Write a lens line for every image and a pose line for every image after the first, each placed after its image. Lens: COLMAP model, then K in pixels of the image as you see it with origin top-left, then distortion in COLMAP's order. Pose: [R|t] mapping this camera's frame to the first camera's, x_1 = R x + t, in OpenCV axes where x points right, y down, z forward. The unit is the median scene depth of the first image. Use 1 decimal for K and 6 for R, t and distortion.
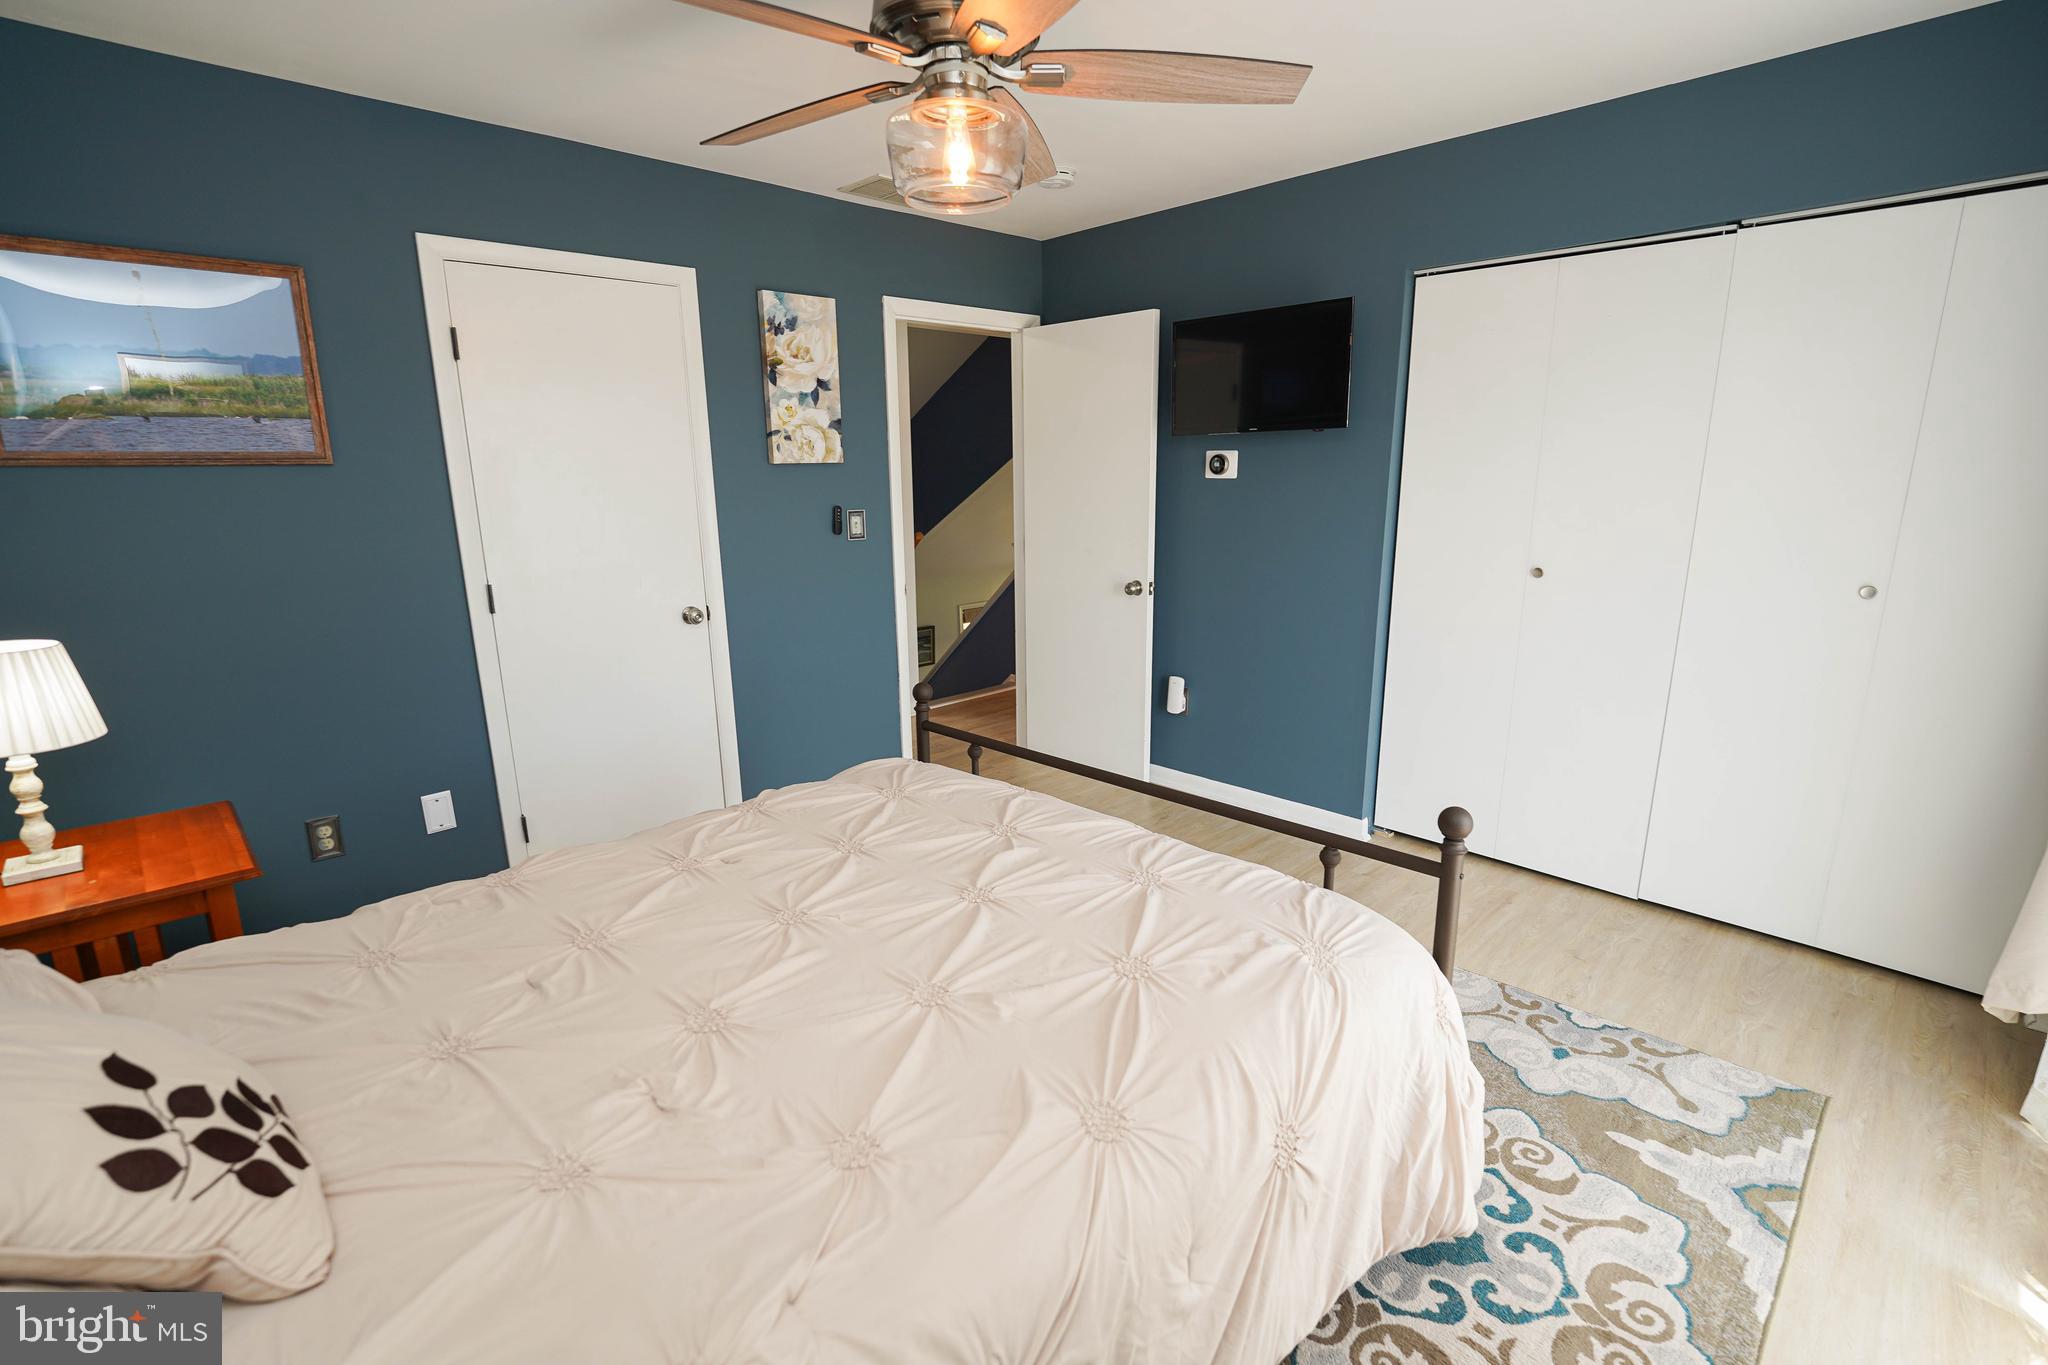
lens RADIAL K [[945.9, 0, 1023.6], [0, 945.9, 680.5], [0, 0, 1]] dist [0.000092, 0.000058]
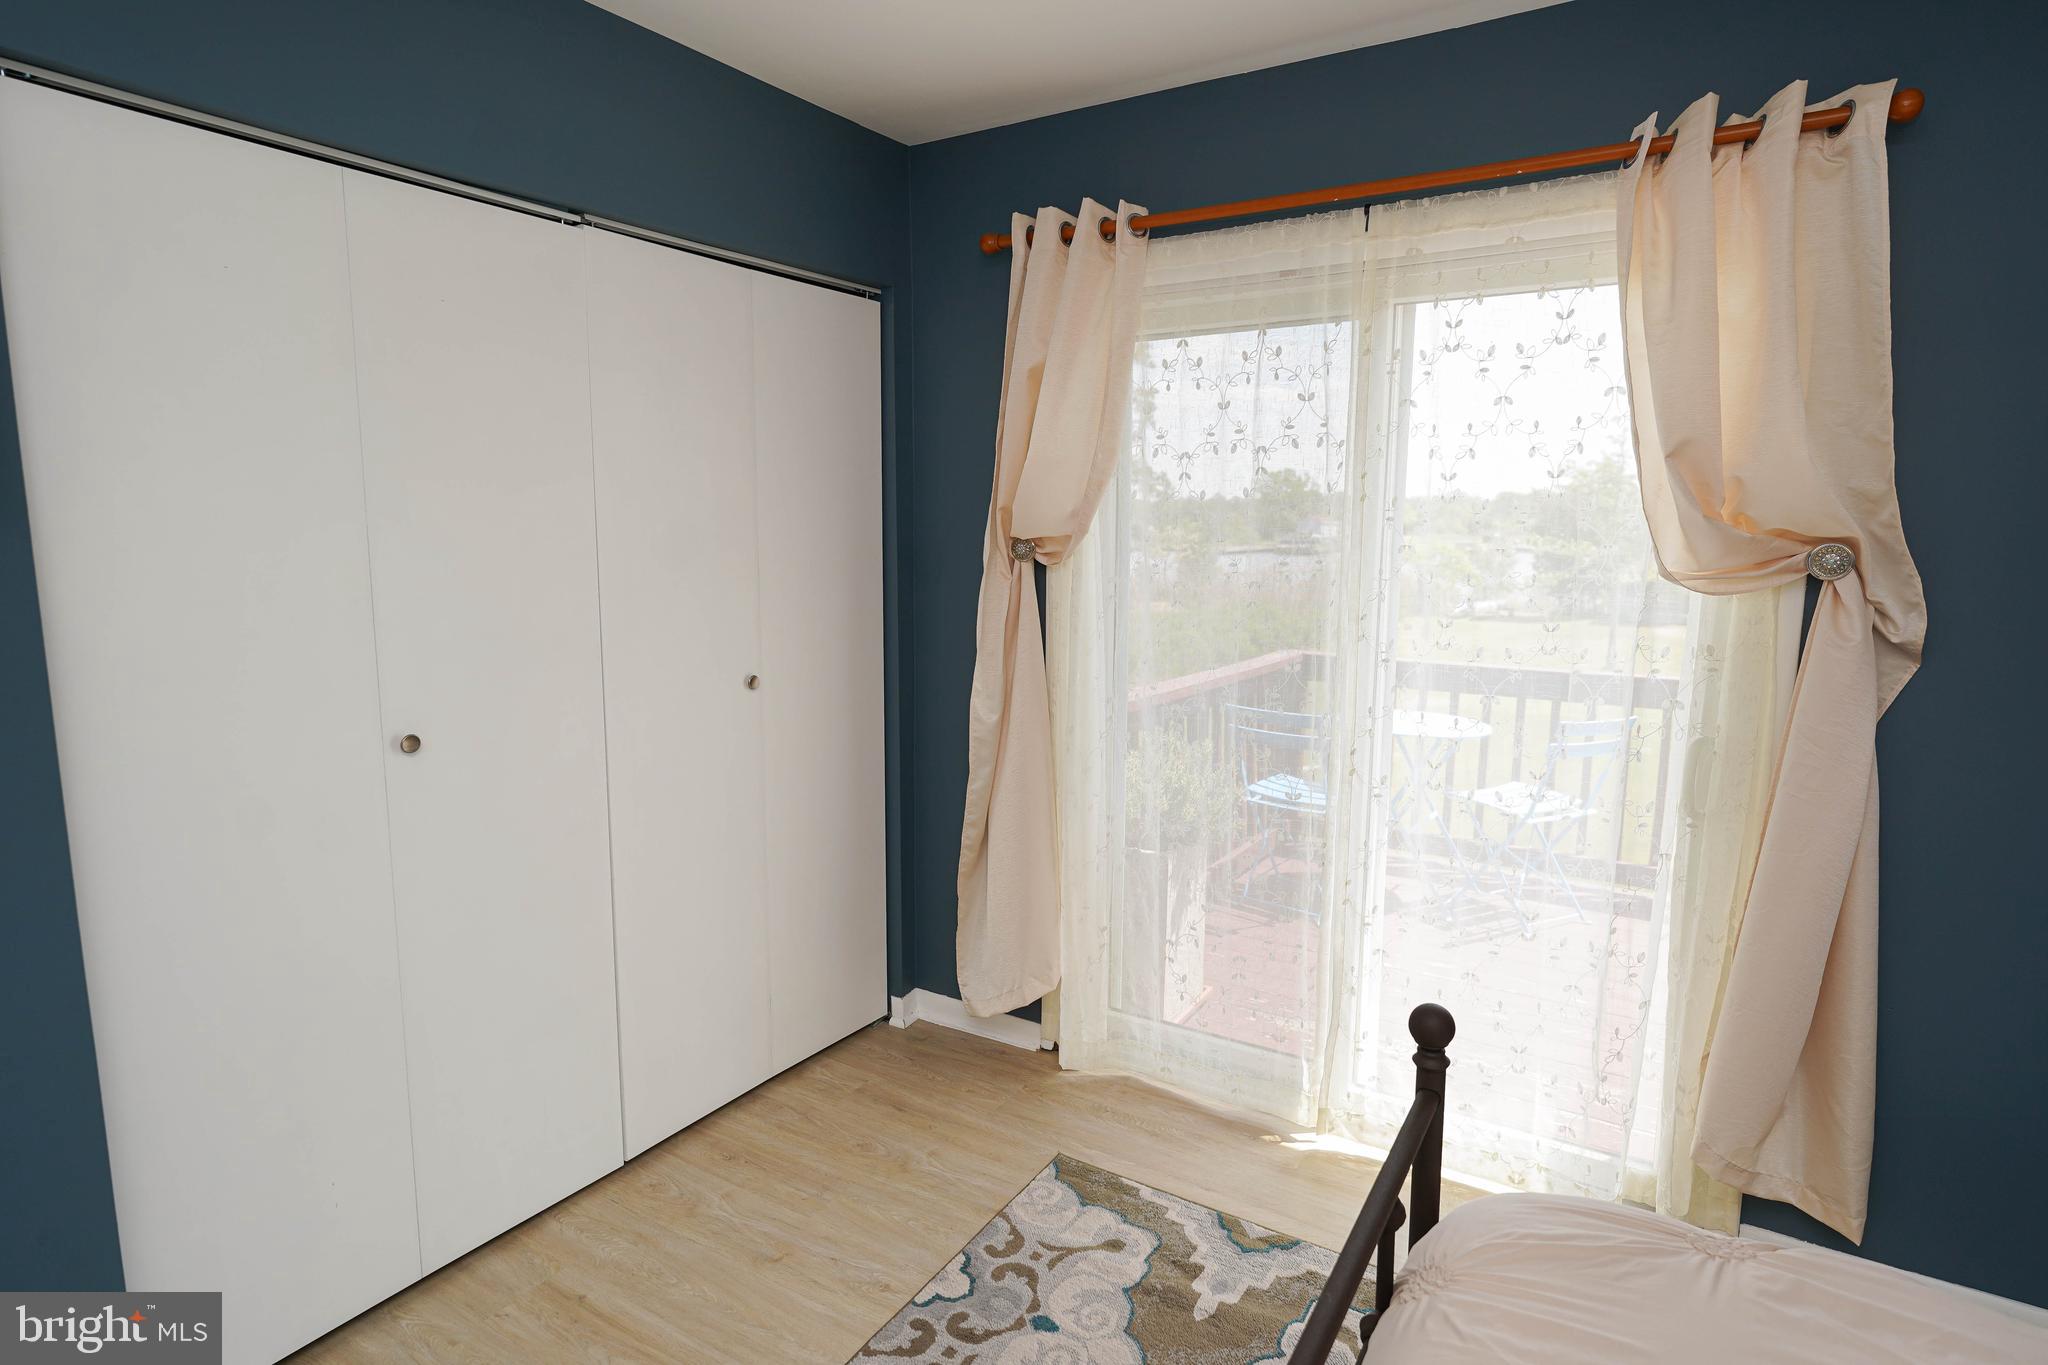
lens RADIAL K [[1088.1, 0, 1027.2], [0, 1088.1, 679.0], [0, 0, 1]] dist [0.002882, 0.001667]
pose [[-0.233009, -0.132011, 0.963473, -0.199544], [0.220728, 0.957706, 0.184602, -0.268731], [-0.947093, 0.255679, -0.194016, 1.113934]]
